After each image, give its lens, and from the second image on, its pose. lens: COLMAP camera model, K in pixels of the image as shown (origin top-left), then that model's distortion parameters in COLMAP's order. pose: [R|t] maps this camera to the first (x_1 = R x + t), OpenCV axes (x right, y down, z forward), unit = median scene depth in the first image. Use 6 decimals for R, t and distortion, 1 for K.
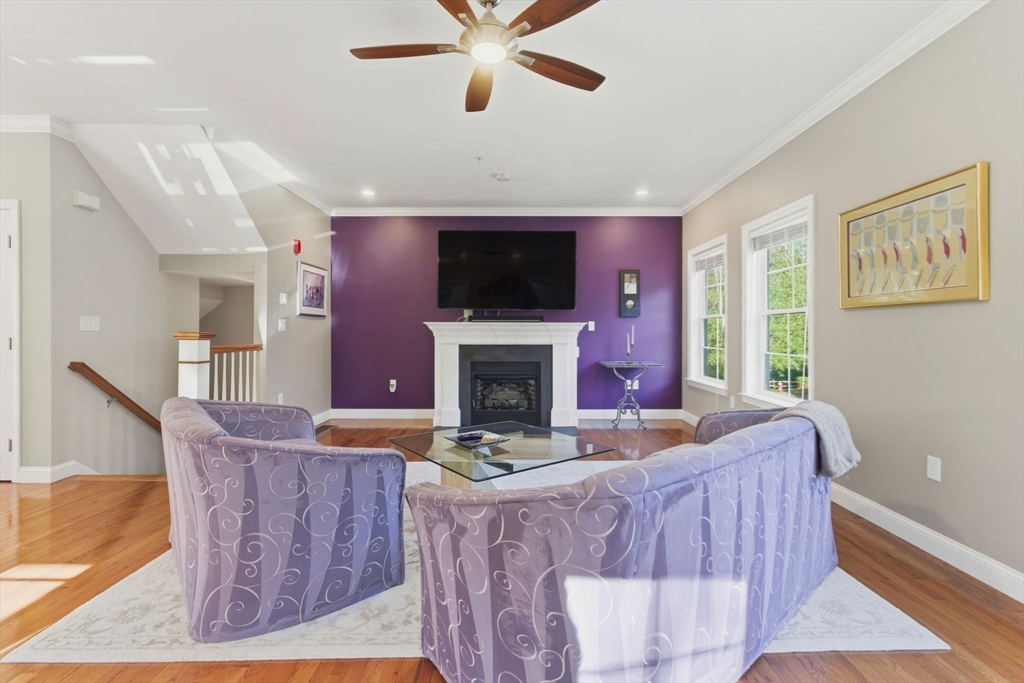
lens RADIAL K [[468.0, 0, 517.6], [0, 468.0, 335.0], [0, 0, 1]] dist [-0.003508, 0.003900]
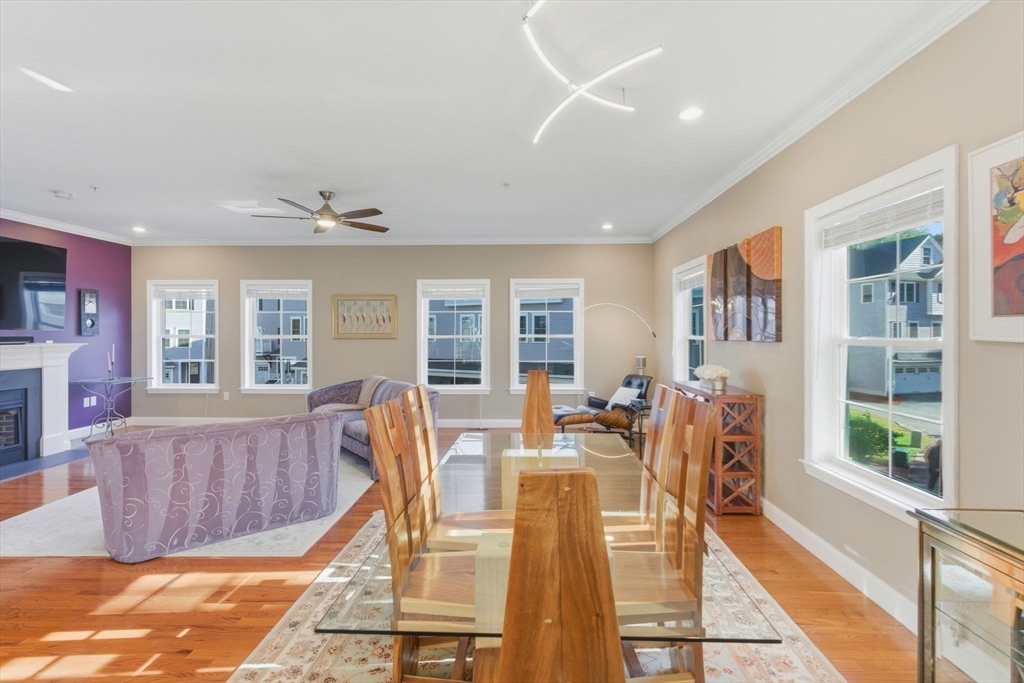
lens RADIAL K [[468.0, 0, 516.8], [0, 468.0, 334.2], [0, 0, 1]] dist [-0.003508, 0.003900]
pose [[0.022812, -0.005954, 0.999722, -0.828028], [0.007994, 0.999951, 0.005773, -0.043526], [-0.999708, 0.007860, 0.022858, 0.040397]]
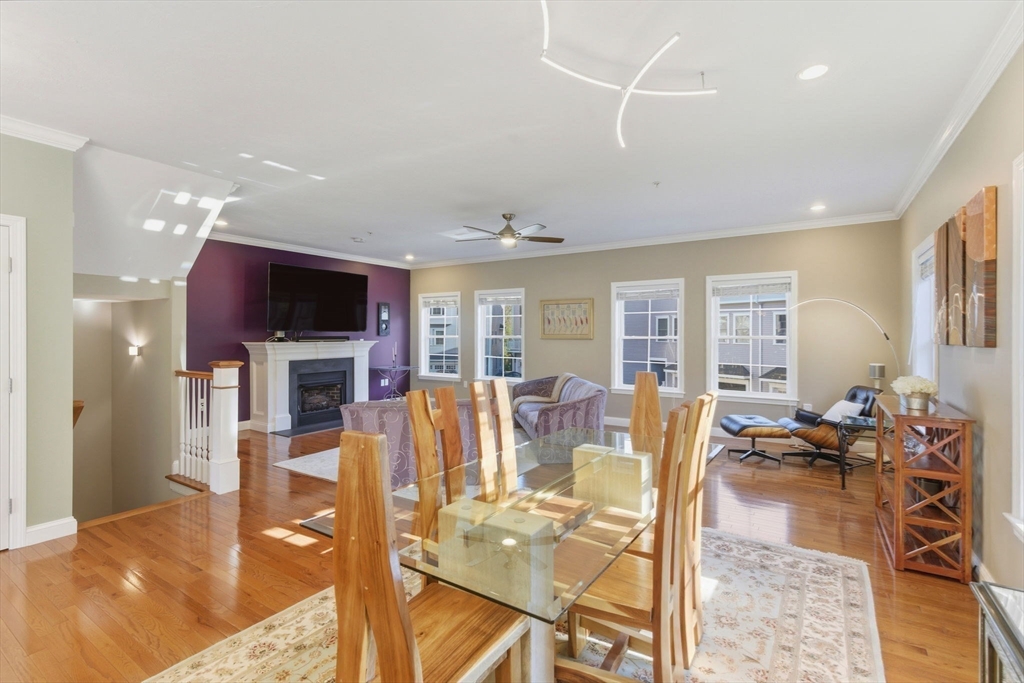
lens RADIAL K [[468.0, 0, 519.3], [0, 468.0, 334.7], [0, 0, 1]] dist [-0.003508, 0.003900]
pose [[0.538633, -0.005110, 0.842525, -0.816908], [0.007780, 0.999969, 0.001091, -0.043017], [-0.842505, 0.005967, 0.538656, -0.144512]]
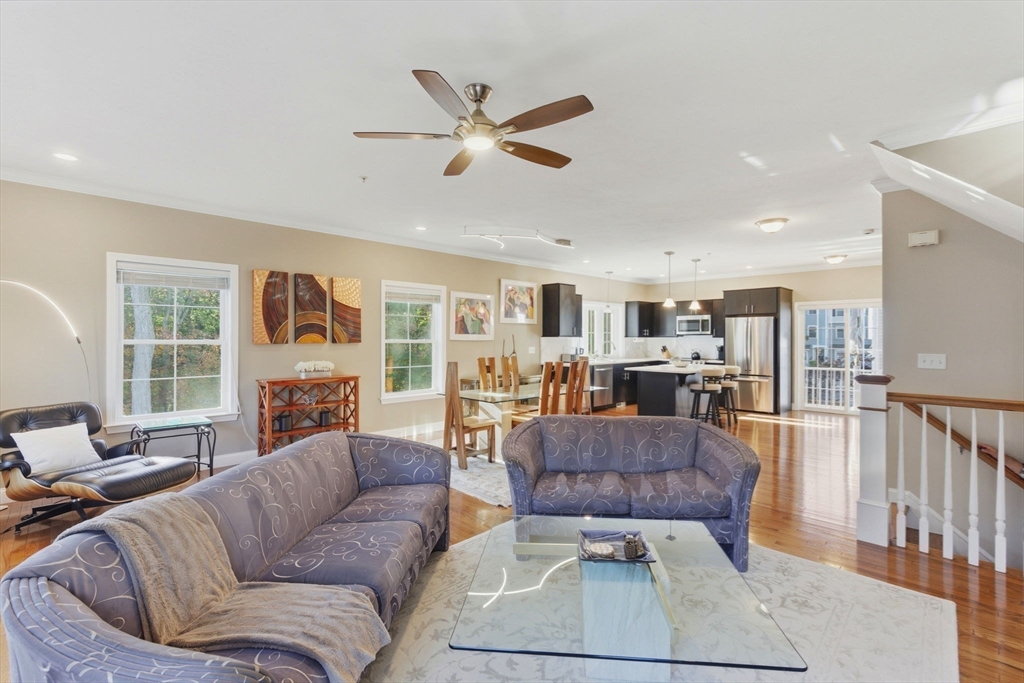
lens RADIAL K [[468.0, 0, 514.5], [0, 468.0, 337.3], [0, 0, 1]] dist [-0.003508, 0.003900]
pose [[-0.711429, -0.005468, -0.702737, 0.274684], [-0.009183, 0.999957, 0.001516, -0.045455], [0.702698, 0.007531, -0.711449, 0.743722]]
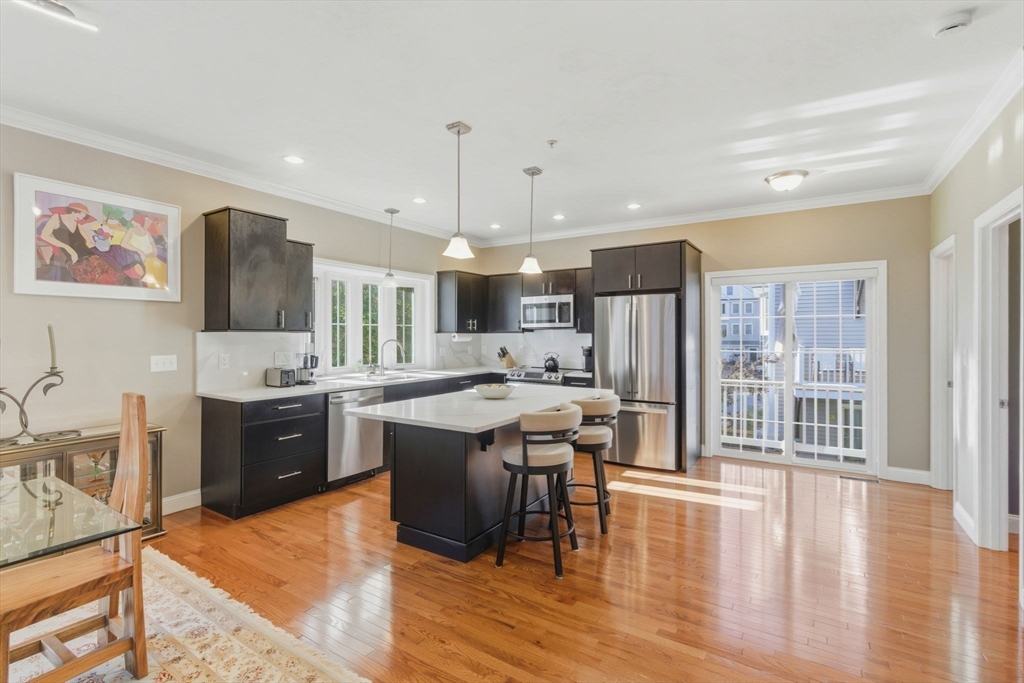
lens RADIAL K [[468.0, 0, 507.6], [0, 468.0, 339.4], [0, 0, 1]] dist [-0.003508, 0.003900]
pose [[-0.546443, 0.004779, -0.837483, -0.537216], [-0.006466, 0.999930, 0.009924, -0.044337], [0.837472, 0.010838, -0.546373, 0.457579]]
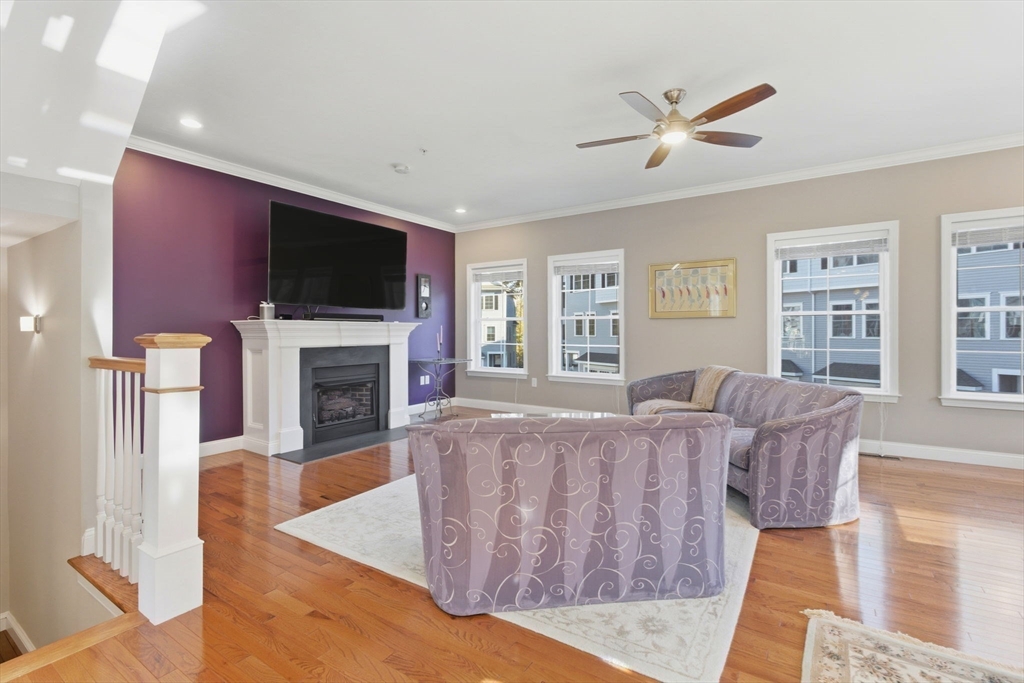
lens RADIAL K [[468.0, 0, 518.1], [0, 468.0, 333.9], [0, 0, 1]] dist [-0.003508, 0.003900]
pose [[0.549492, -0.008015, 0.835461, -0.594149], [0.010030, 0.999945, 0.002996, -0.002614], [-0.835439, 0.006733, 0.549542, 0.237344]]
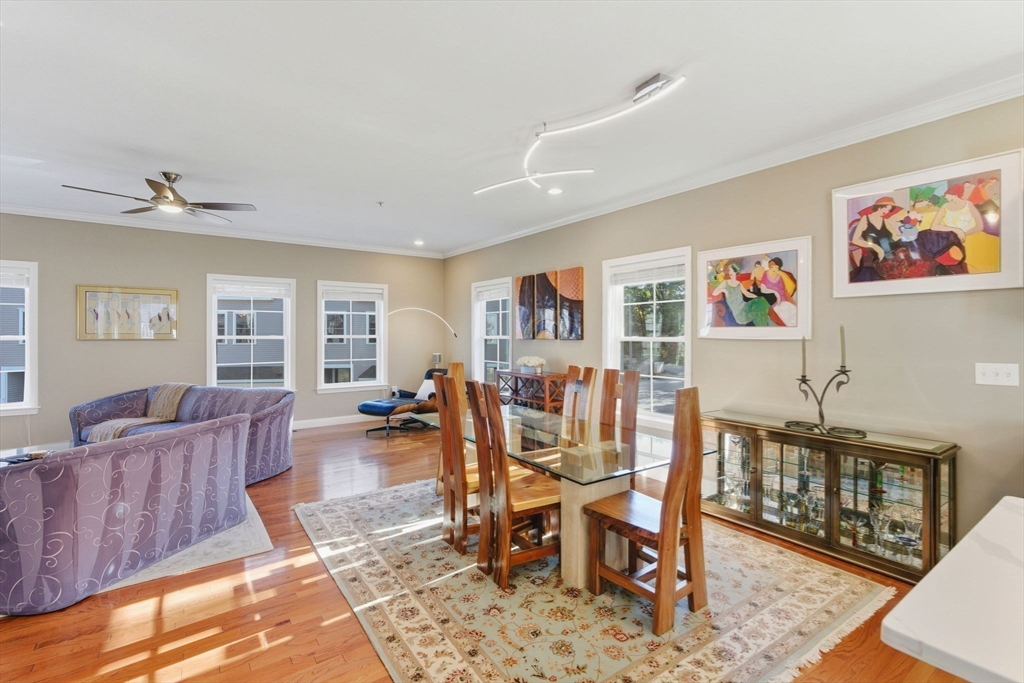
lens RADIAL K [[468.0, 0, 514.8], [0, 468.0, 331.9], [0, 0, 1]] dist [-0.003508, 0.003900]
pose [[-0.581094, -0.001003, 0.813836, -0.911335], [0.001486, 0.999996, 0.002294, -0.046108], [-0.813835, 0.002543, -0.581090, 0.375469]]
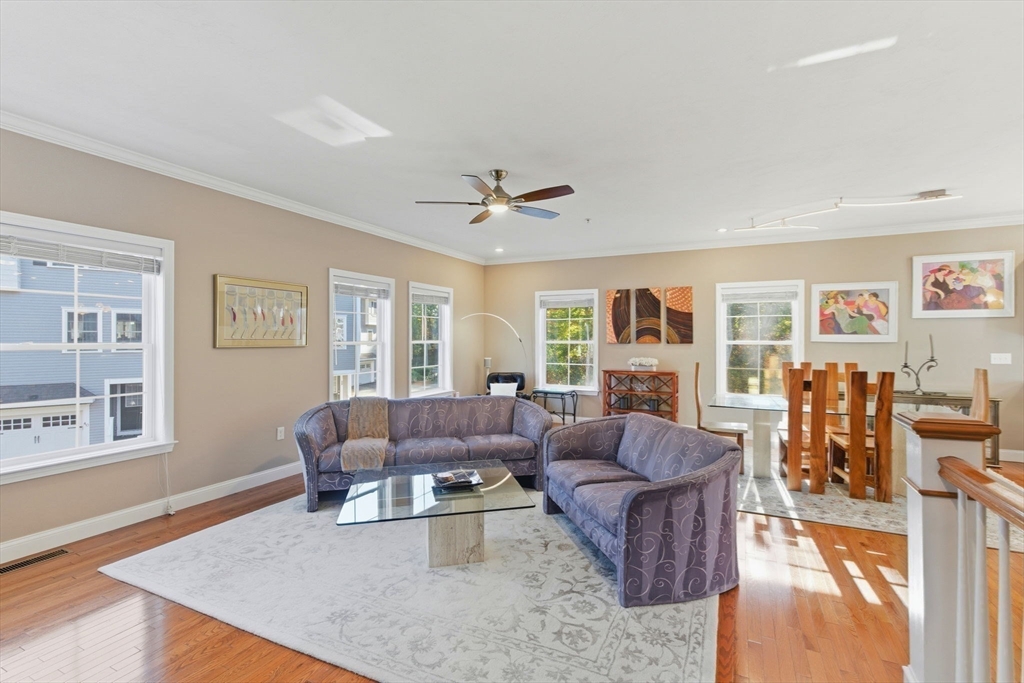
lens RADIAL K [[468.0, 0, 522.1], [0, 468.0, 334.6], [0, 0, 1]] dist [-0.003508, 0.003900]
pose [[-0.901615, -0.000889, 0.432539, -0.352253], [-0.001129, 0.999999, -0.000299, -0.049930], [-0.432538, -0.000758, -0.901615, 0.986195]]
